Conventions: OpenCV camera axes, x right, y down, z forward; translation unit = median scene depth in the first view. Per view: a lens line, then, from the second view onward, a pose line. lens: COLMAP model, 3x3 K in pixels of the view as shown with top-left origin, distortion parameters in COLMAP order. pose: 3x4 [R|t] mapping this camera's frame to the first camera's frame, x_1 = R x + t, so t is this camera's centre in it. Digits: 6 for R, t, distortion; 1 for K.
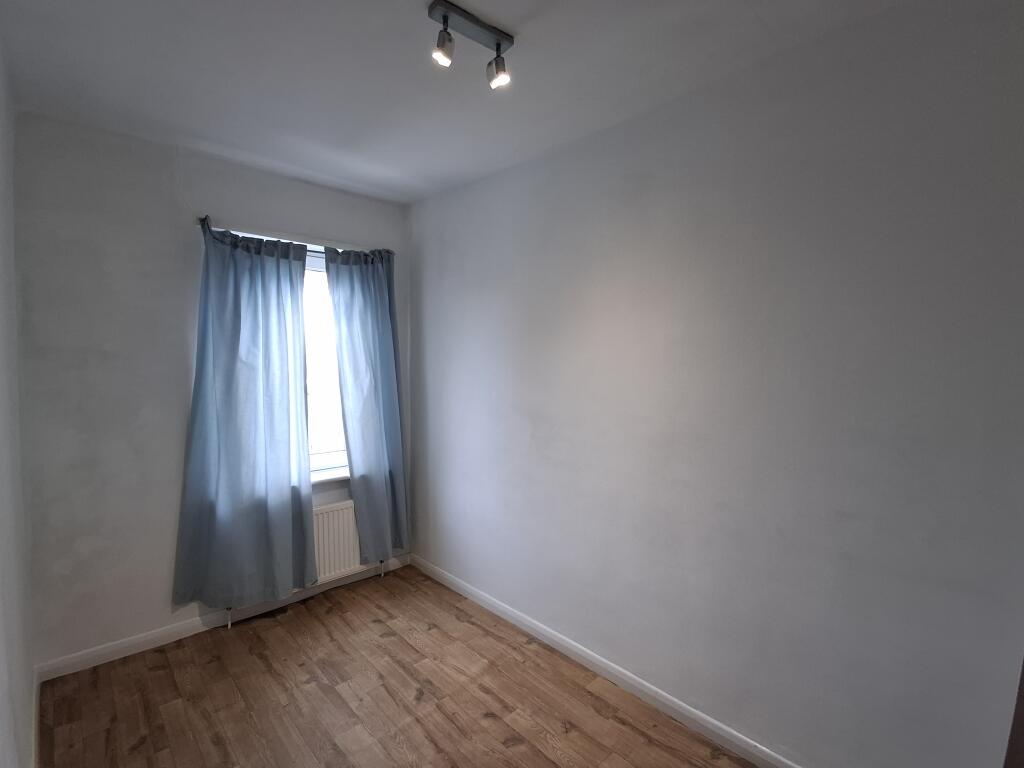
lens RADIAL K [[467.9, 0, 491.1], [0, 467.9, 385.4], [0, 0, 1]] dist [-0.000660, -0.010608]
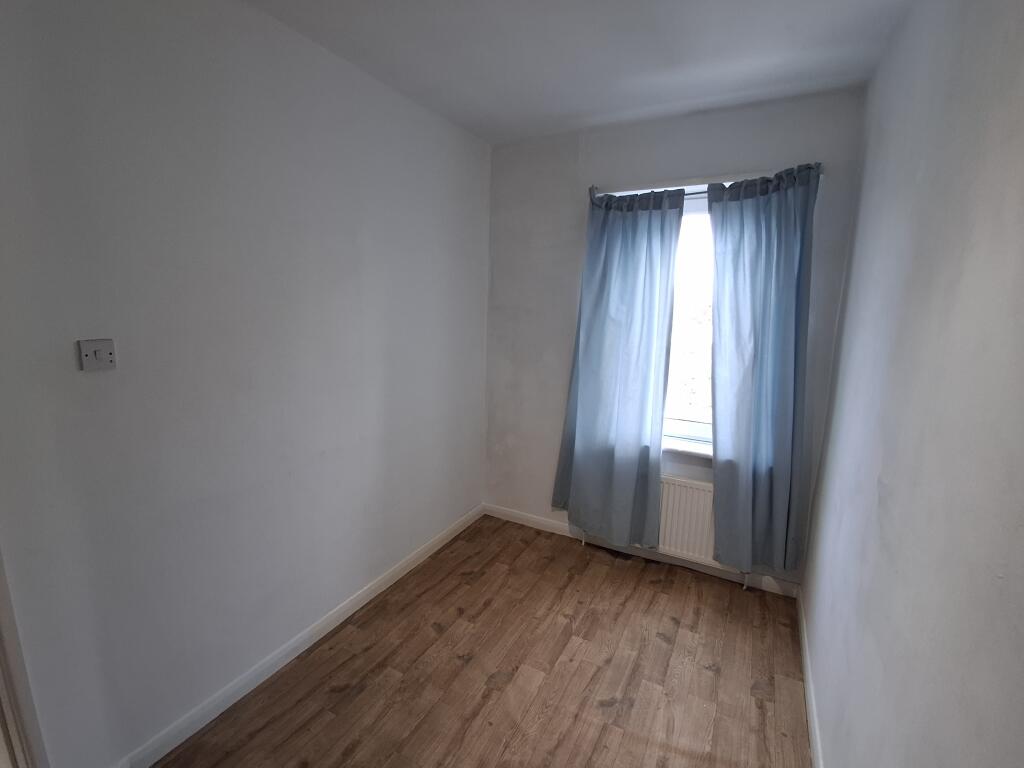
lens RADIAL K [[467.9, 0, 491.1], [0, 467.9, 385.4], [0, 0, 1]] dist [-0.000660, -0.010608]
pose [[0.326455, 0.172242, -0.929387, 0.395260], [-0.065482, 0.985016, 0.159550, -0.052105], [0.942942, 0.008772, 0.332842, 0.383153]]
